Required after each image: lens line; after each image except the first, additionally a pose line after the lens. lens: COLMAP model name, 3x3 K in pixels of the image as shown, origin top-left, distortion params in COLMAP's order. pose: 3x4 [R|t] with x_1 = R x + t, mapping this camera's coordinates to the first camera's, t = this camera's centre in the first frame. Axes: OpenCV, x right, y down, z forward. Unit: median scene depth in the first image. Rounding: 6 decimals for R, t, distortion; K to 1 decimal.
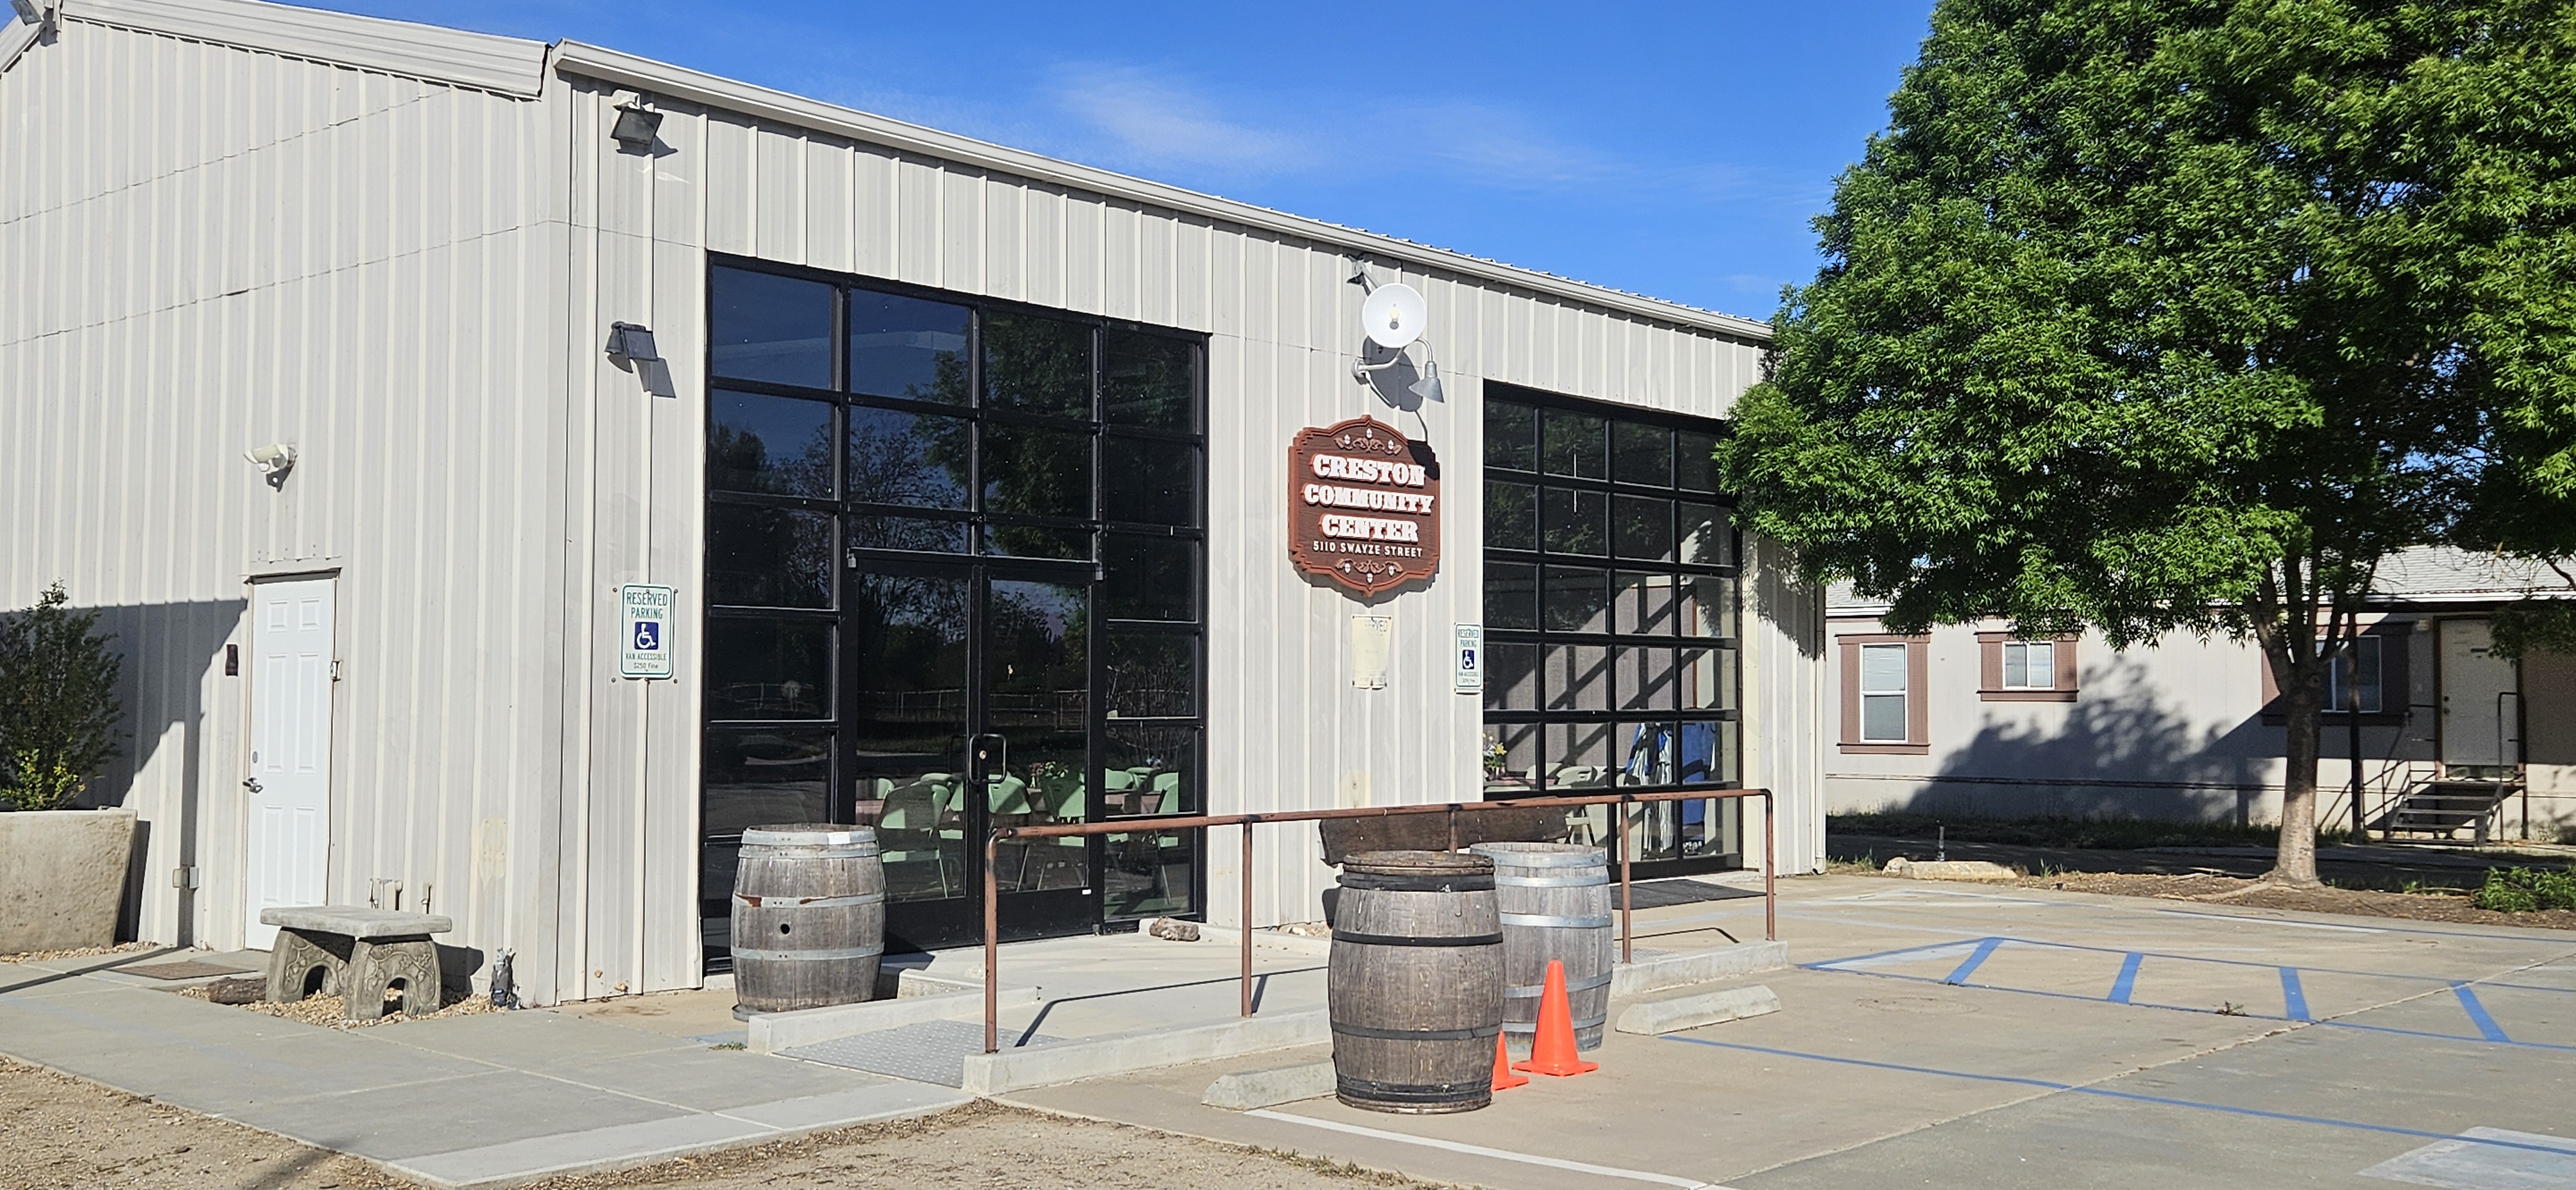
lens RADIAL K [[2361.5, 0, 1286.6], [0, 2361.5, 570.8], [0, 0, 1]] dist [0.097221, 0.001198]
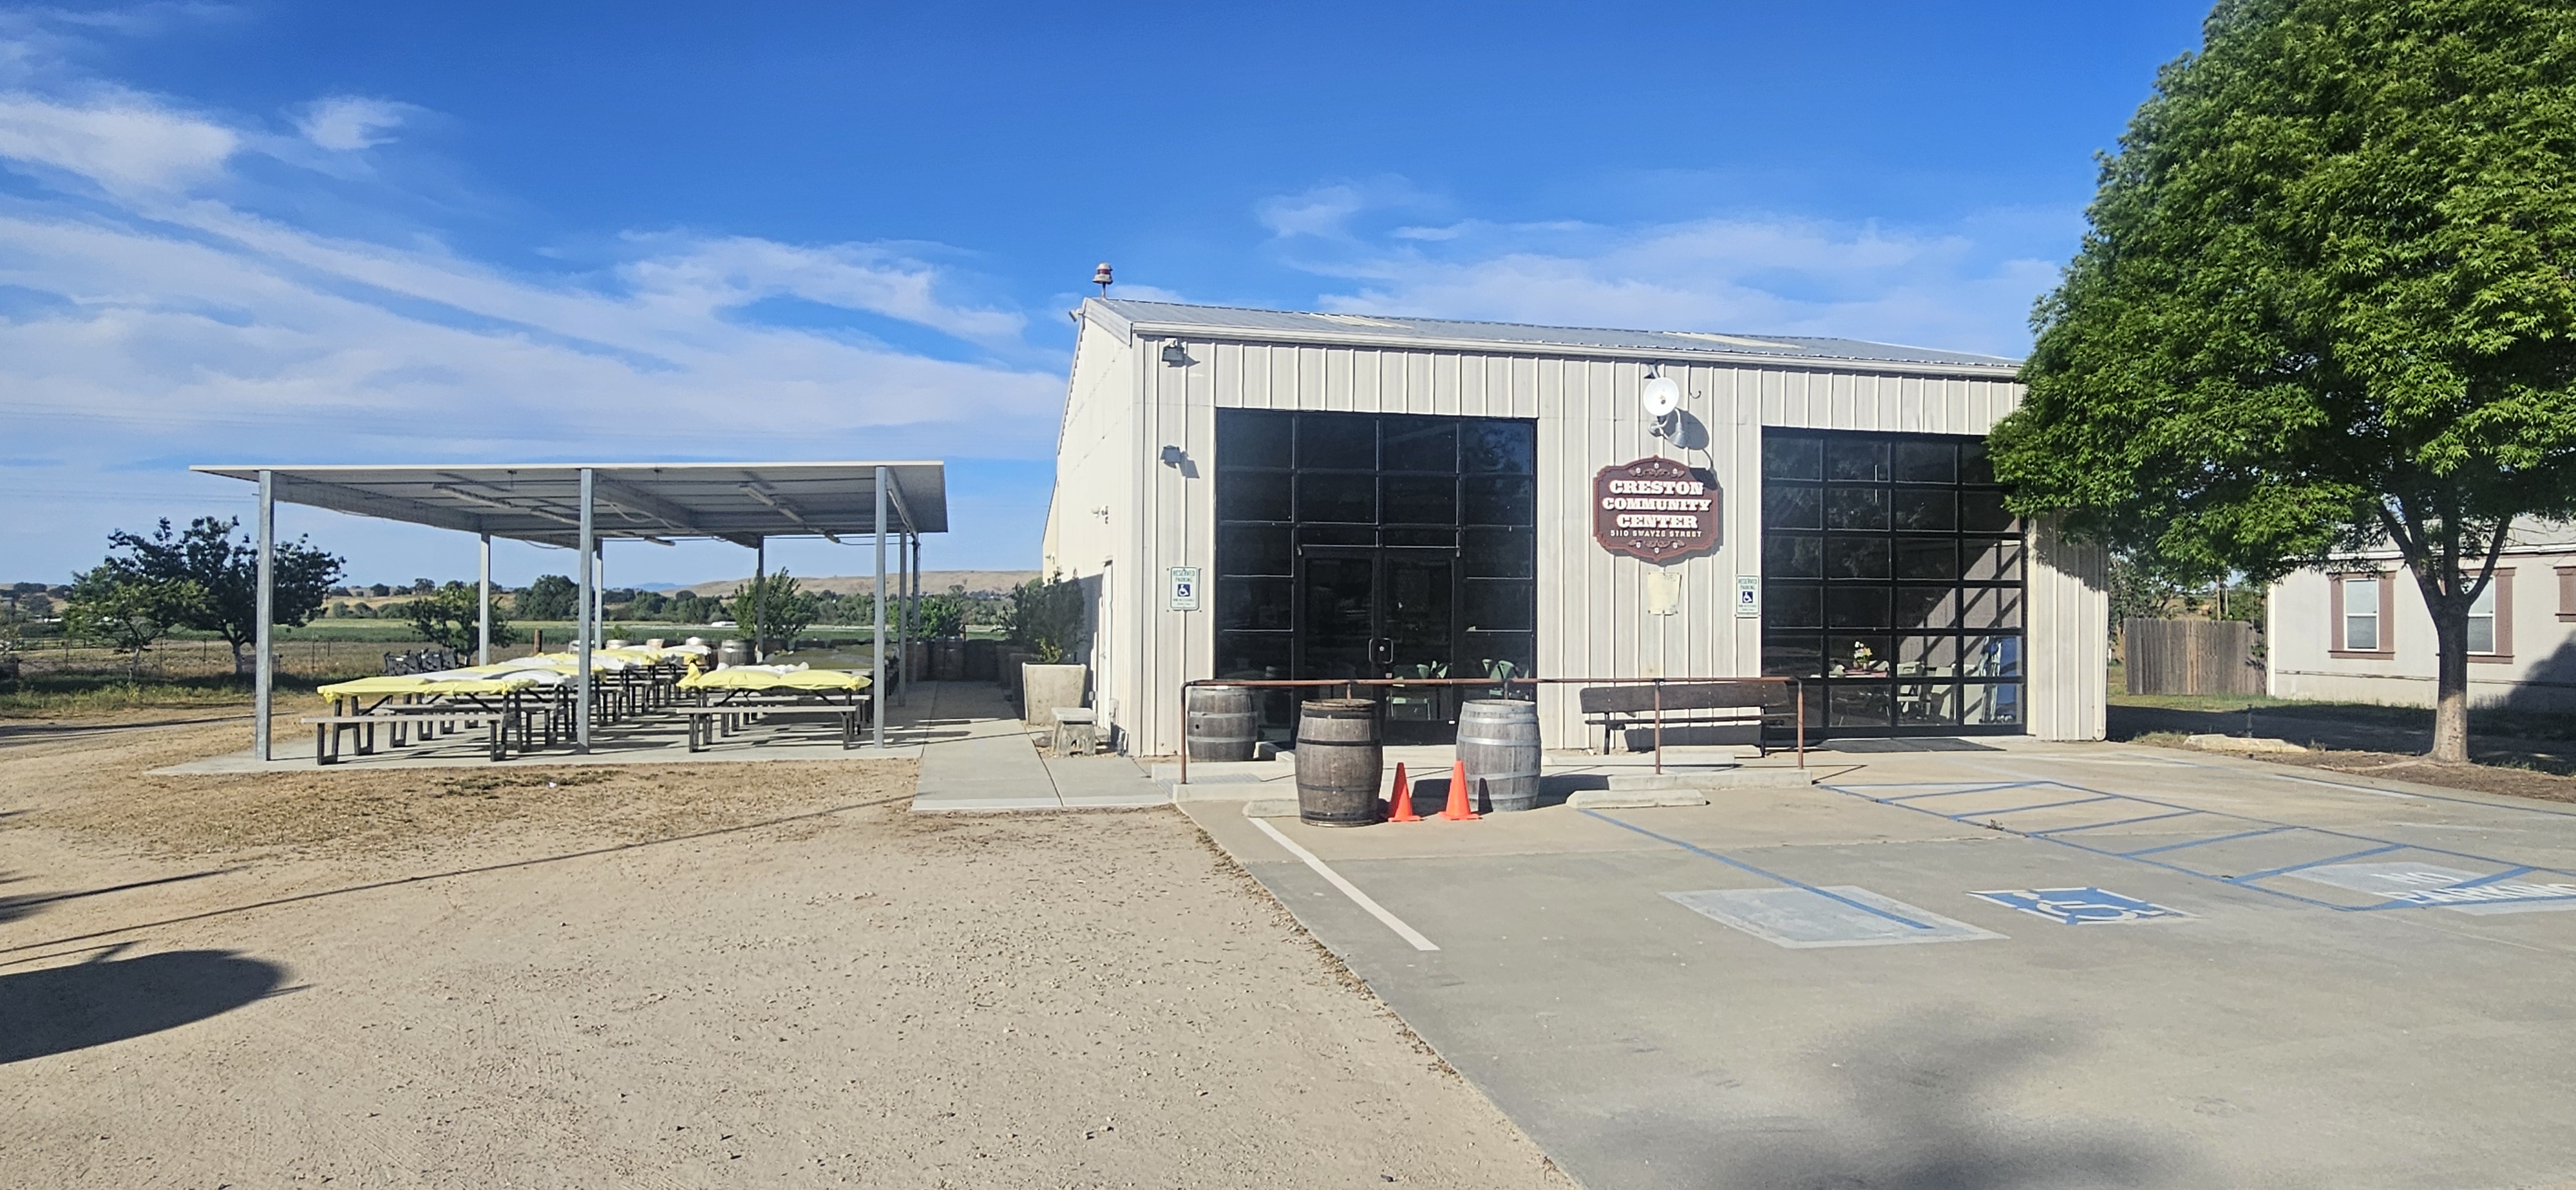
lens RADIAL K [[1457.3, 0, 1288.0], [0, 1457.3, 595.0], [0, 0, 1]] dist [0.000854, -0.000123]
pose [[0.818282, -0.003364, -0.574807, 0.425955], [0.027480, 0.999068, 0.033272, -0.007244], [0.574159, -0.043022, 0.817612, -0.020830]]
